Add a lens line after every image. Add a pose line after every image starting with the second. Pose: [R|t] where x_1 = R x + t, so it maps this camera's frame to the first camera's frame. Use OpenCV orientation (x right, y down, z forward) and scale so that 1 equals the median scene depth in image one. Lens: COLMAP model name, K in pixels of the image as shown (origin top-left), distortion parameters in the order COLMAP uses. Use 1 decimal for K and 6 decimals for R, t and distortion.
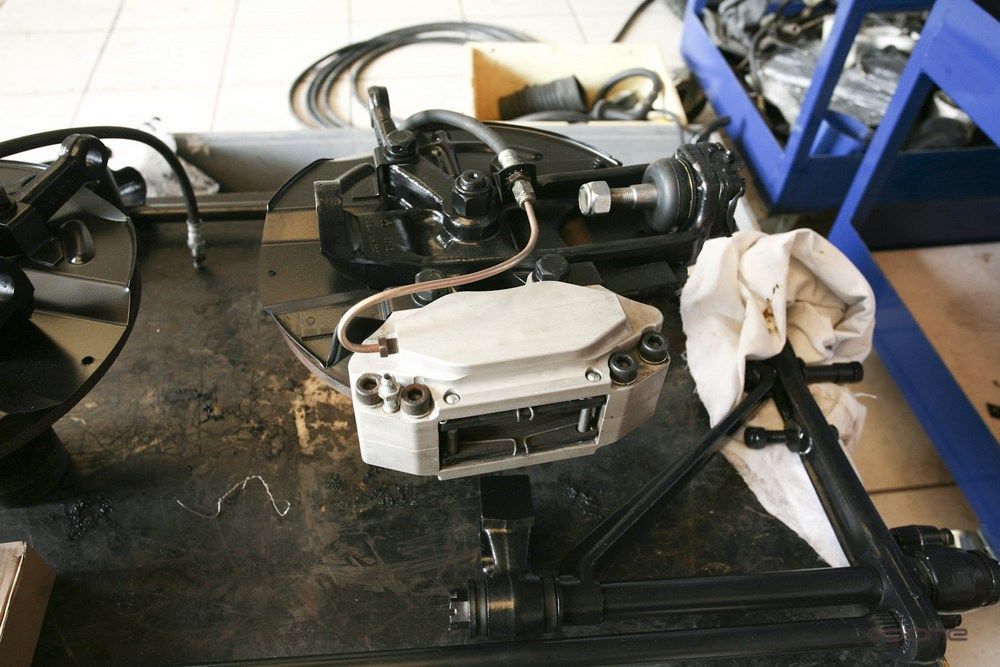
lens RADIAL K [[759.1, 0, 513.7], [0, 759.1, 334.1], [0, 0, 1]] dist [-0.006386, 0.059216]
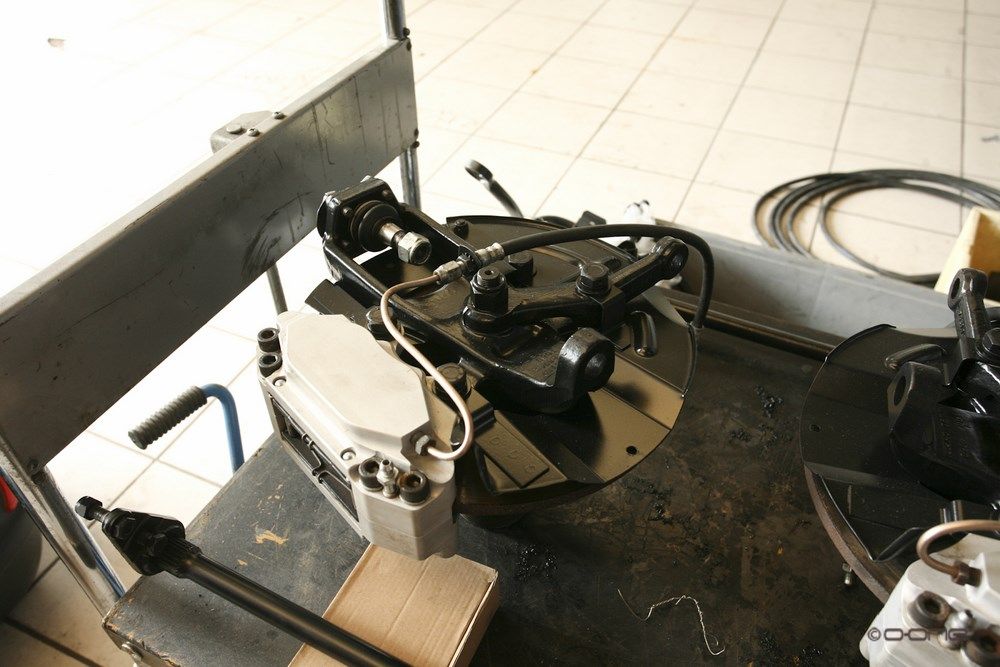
lens RADIAL K [[759.1, 0, 513.7], [0, 759.1, 334.1], [0, 0, 1]] dist [-0.006386, 0.059216]
pose [[0.867743, 0.328128, -0.373301, -0.263123], [-0.363707, 0.931122, -0.026994, -0.019666], [0.338732, 0.159196, 0.927317, -0.042656]]
